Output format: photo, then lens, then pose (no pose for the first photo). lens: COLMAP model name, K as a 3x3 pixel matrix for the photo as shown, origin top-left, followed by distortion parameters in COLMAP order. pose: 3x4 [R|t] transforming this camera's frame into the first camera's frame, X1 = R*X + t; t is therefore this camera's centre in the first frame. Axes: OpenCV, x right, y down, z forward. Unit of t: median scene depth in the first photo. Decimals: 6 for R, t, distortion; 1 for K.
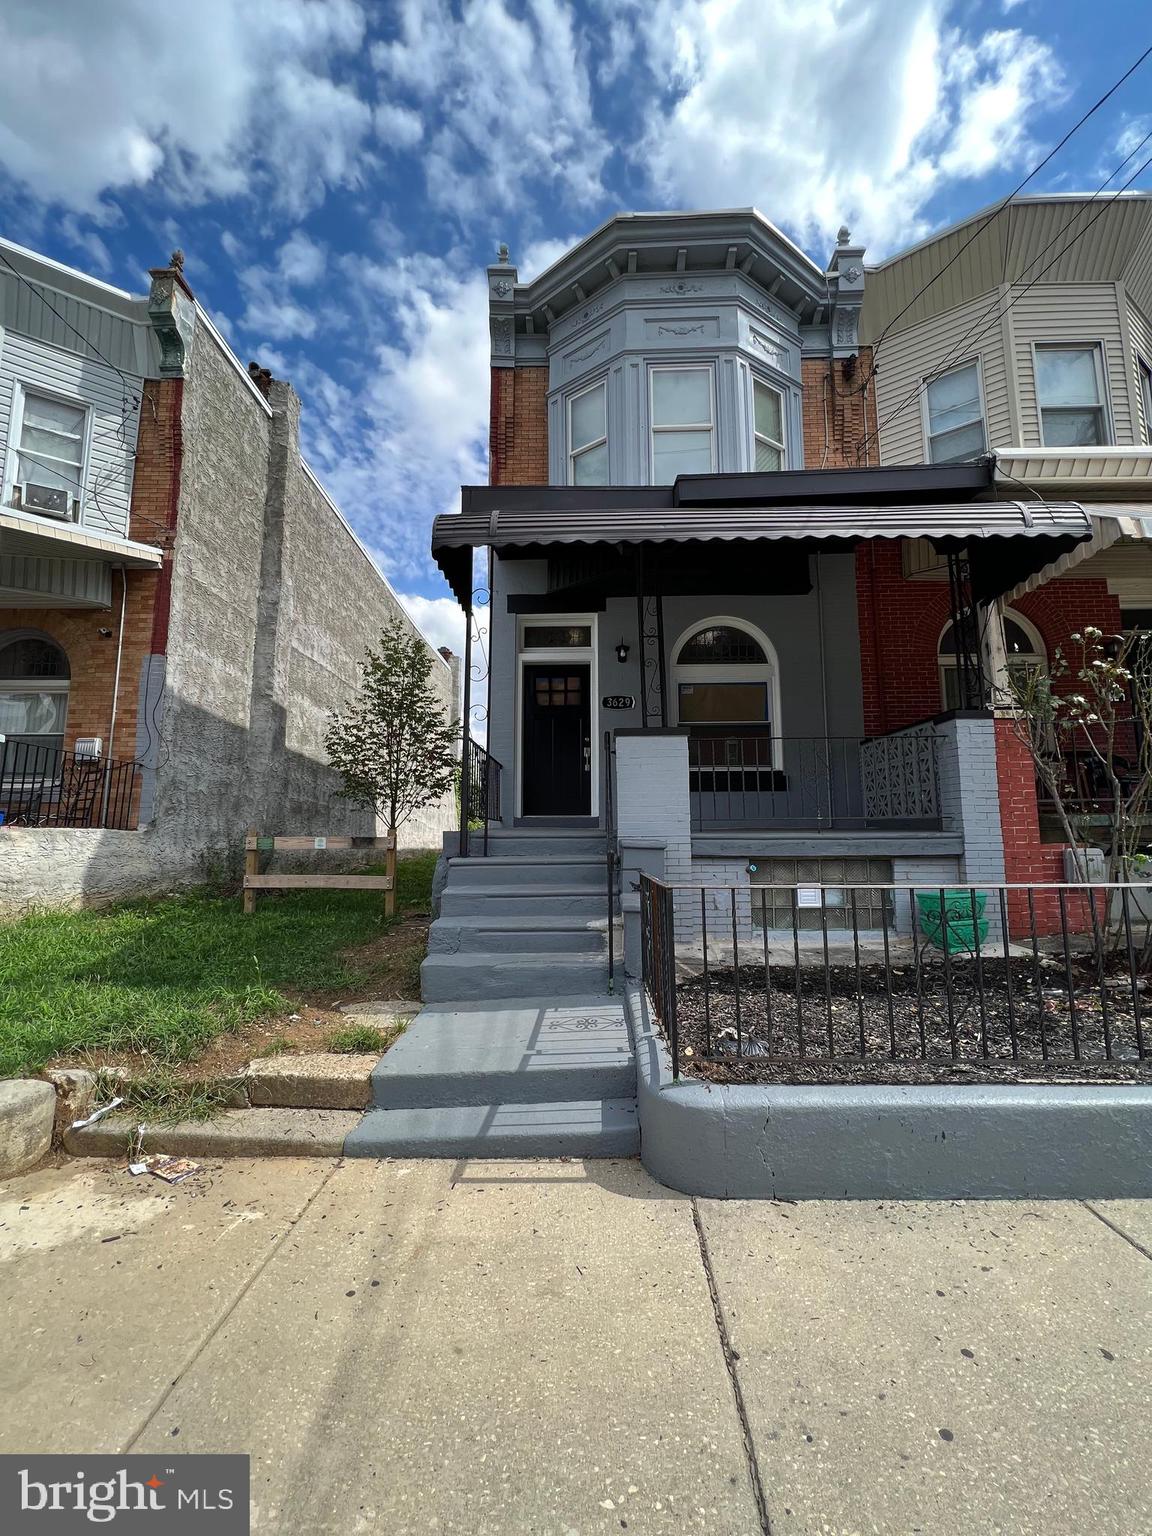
lens RADIAL K [[617.8, 0, 580.6], [0, 617.8, 766.3], [0, 0, 1]] dist [0.001188, 0.000032]
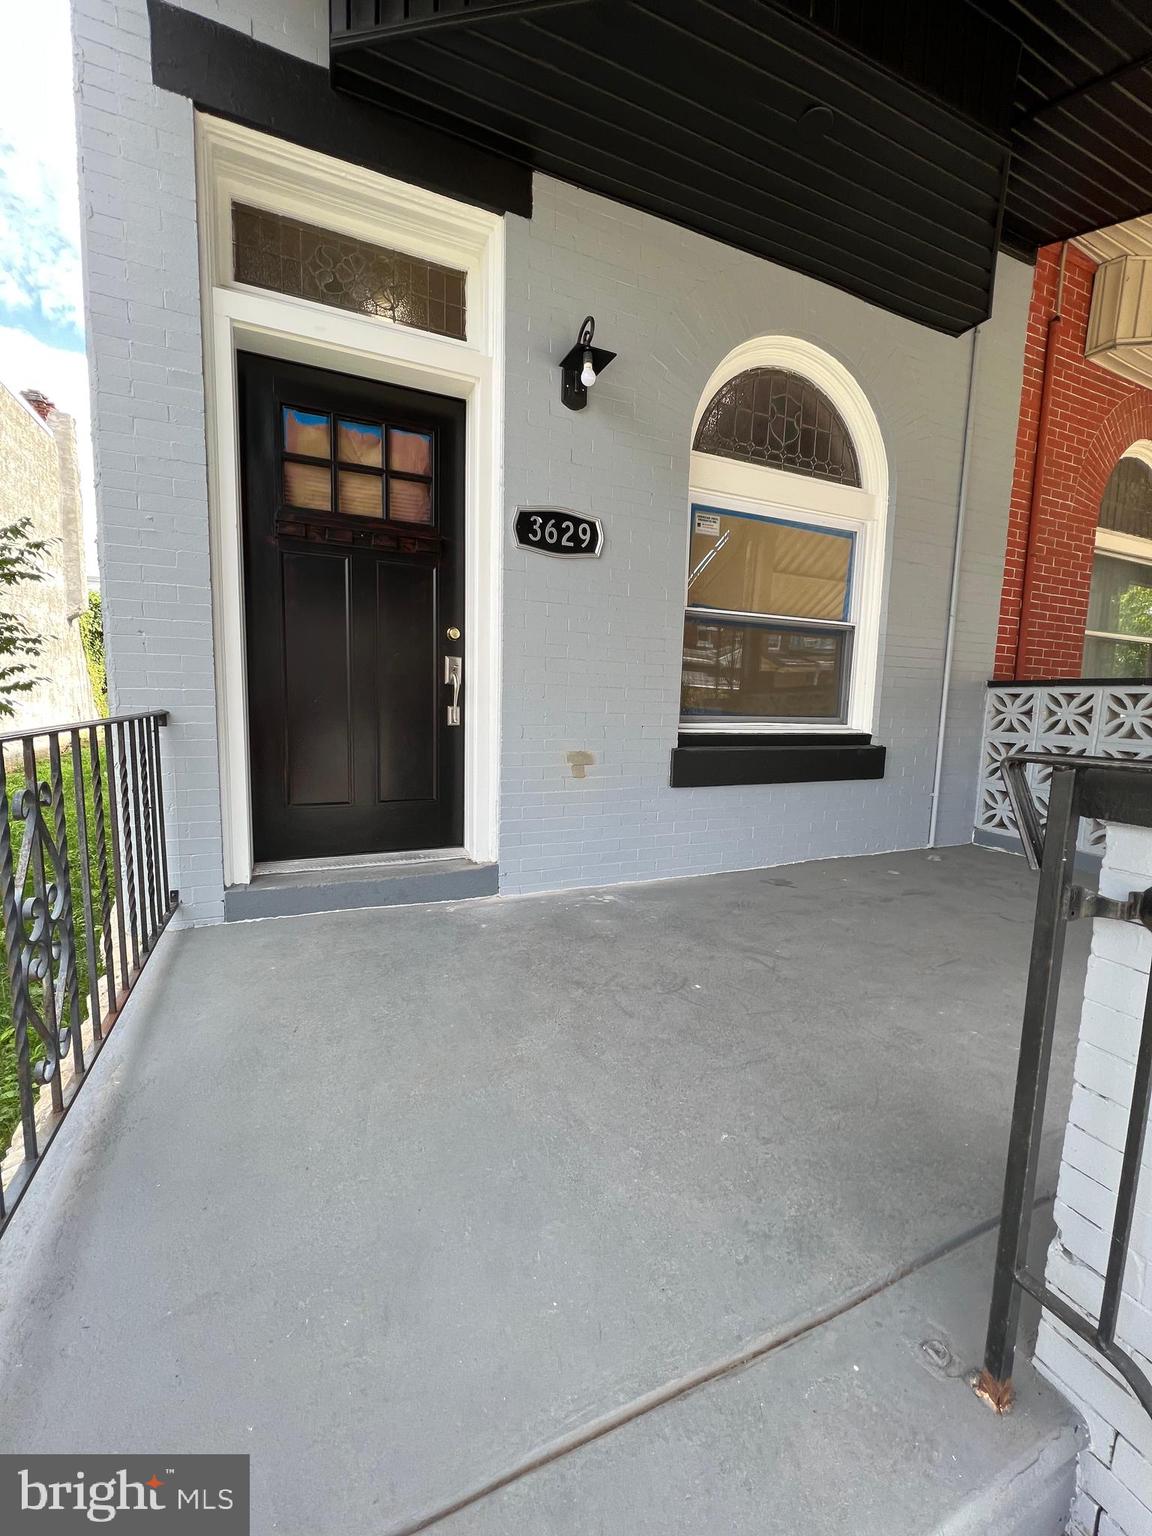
lens RADIAL K [[617.8, 0, 569.3], [0, 617.8, 765.7], [0, 0, 1]] dist [0.001188, 0.000032]
pose [[0.902604, -0.019037, 0.430050, -0.080873], [-0.081372, 0.973465, 0.213879, -0.050298], [-0.422710, -0.228042, 0.877105, 0.651819]]
